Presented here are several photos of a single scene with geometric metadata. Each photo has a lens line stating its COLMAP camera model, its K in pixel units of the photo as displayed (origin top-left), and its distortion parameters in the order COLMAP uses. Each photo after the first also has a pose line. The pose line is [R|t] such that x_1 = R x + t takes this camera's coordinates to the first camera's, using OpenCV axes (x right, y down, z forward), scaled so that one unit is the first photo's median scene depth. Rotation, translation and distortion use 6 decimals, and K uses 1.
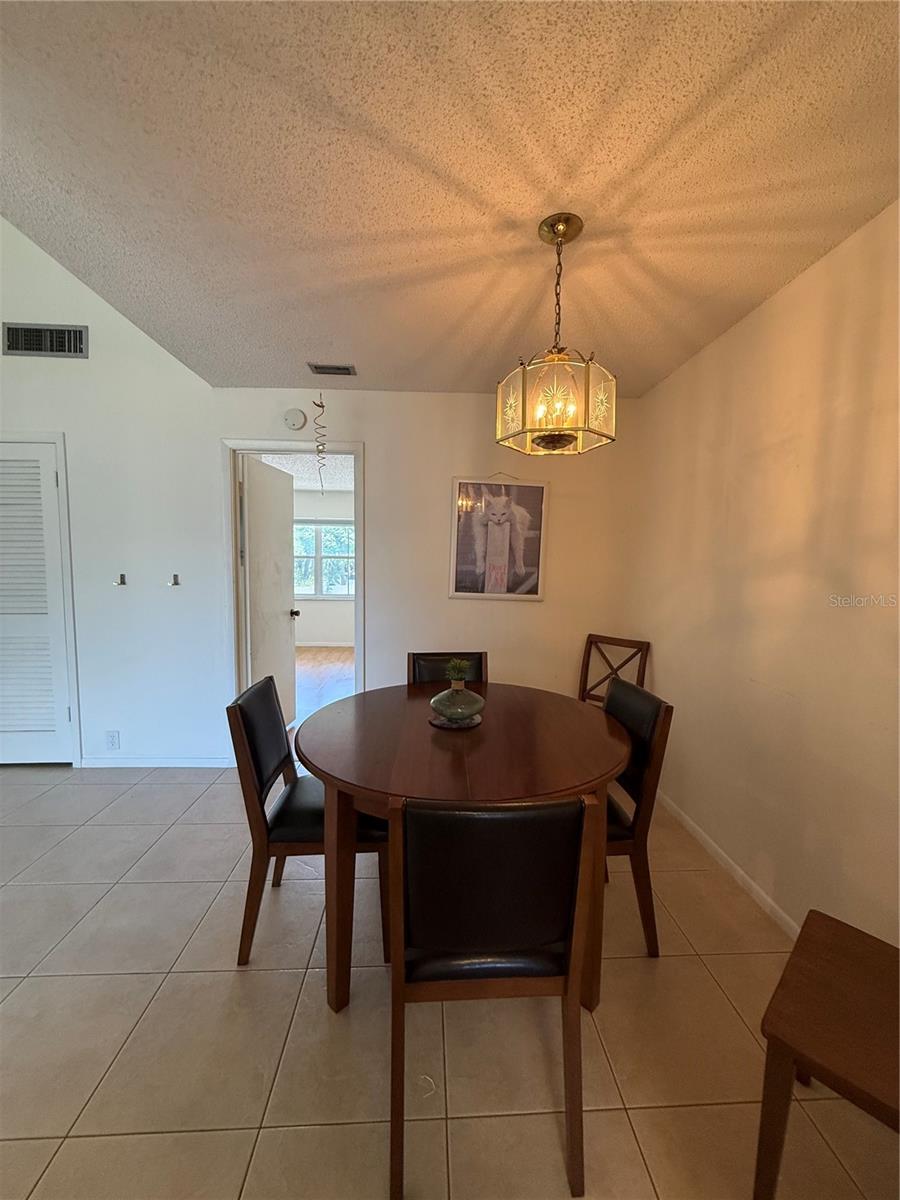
lens RADIAL K [[473.7, 0, 450.0], [0, 473.7, 600.0], [0, 0, 1]] dist [-0.000086, 0.000199]
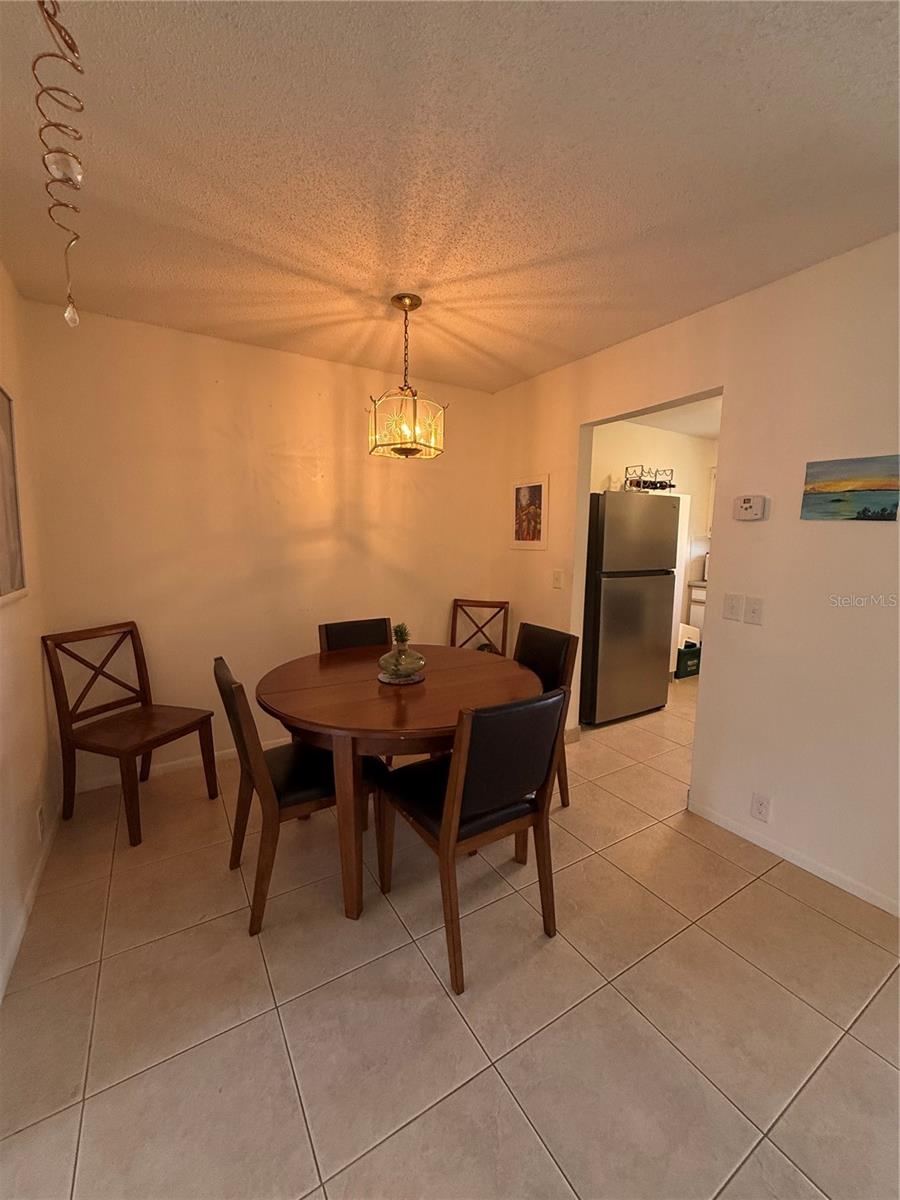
lens RADIAL K [[479.0, 0, 450.0], [0, 479.0, 600.0], [0, 0, 1]] dist [-0.000583, 0.000139]
pose [[-0.476502, -0.138751, 0.868156, -1.090079], [0.050599, 0.981503, 0.184638, -0.146576], [-0.877716, 0.131908, -0.460667, 1.509882]]
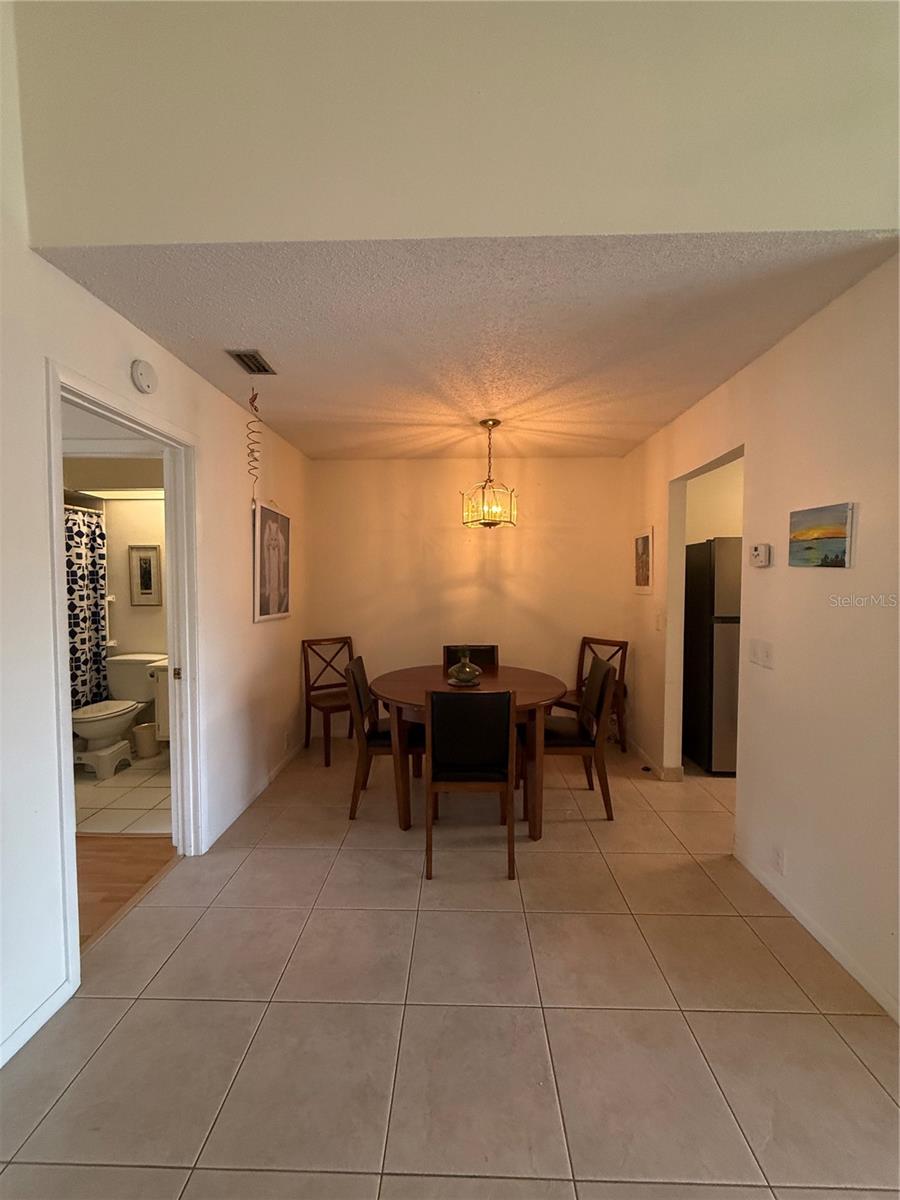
lens RADIAL K [[479.0, 0, 450.0], [0, 479.0, 600.0], [0, 0, 1]] dist [-0.000583, 0.000139]
pose [[0.080583, -0.061789, 0.994831, -1.720430], [0.081896, 0.995113, 0.055173, -0.132660], [-0.993378, 0.077026, 0.085250, 0.955899]]
